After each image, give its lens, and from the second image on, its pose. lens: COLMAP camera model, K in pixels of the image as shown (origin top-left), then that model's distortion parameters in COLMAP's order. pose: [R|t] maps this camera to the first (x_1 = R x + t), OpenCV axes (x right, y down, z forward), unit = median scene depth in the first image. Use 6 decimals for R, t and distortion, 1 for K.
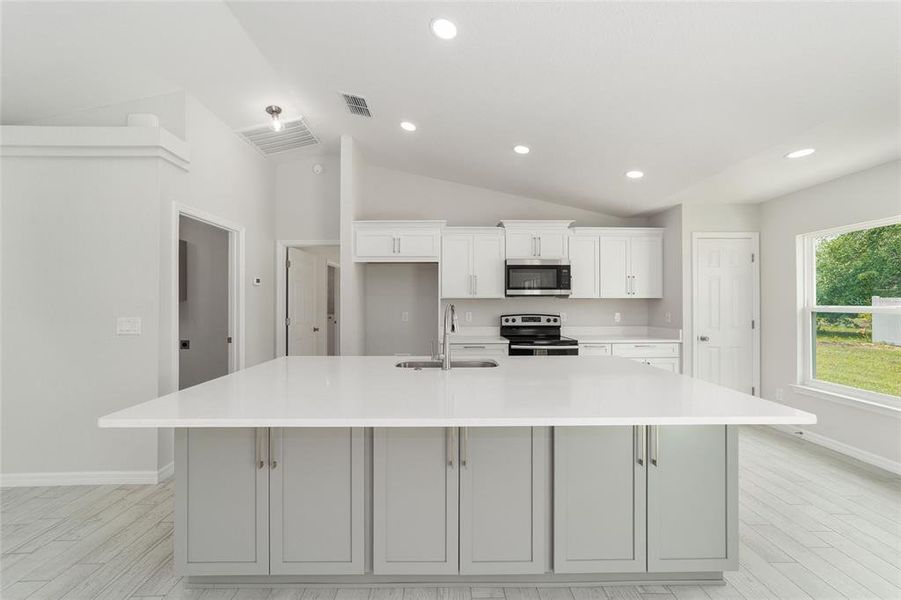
lens RADIAL K [[339.9, 0, 452.5], [0, 339.9, 303.2], [0, 0, 1]] dist [-0.001496, -0.000004]
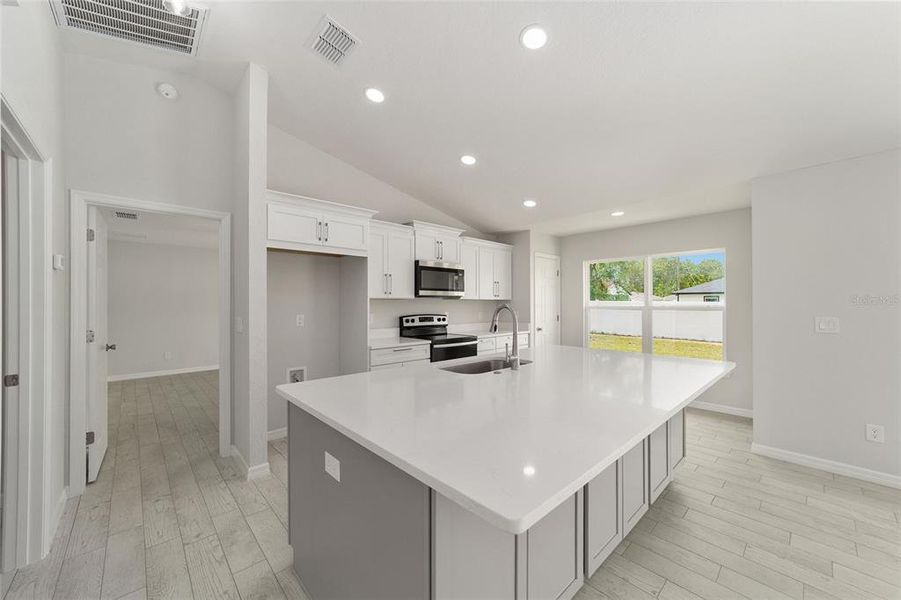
lens RADIAL K [[345.4, 0, 447.6], [0, 345.4, 302.1], [0, 0, 1]] dist [-0.003446, 0.000244]
pose [[0.746886, 0.002895, 0.664945, -0.448330], [-0.002149, 0.999996, -0.001940, -0.002996], [-0.664948, 0.000020, 0.746890, 0.183186]]
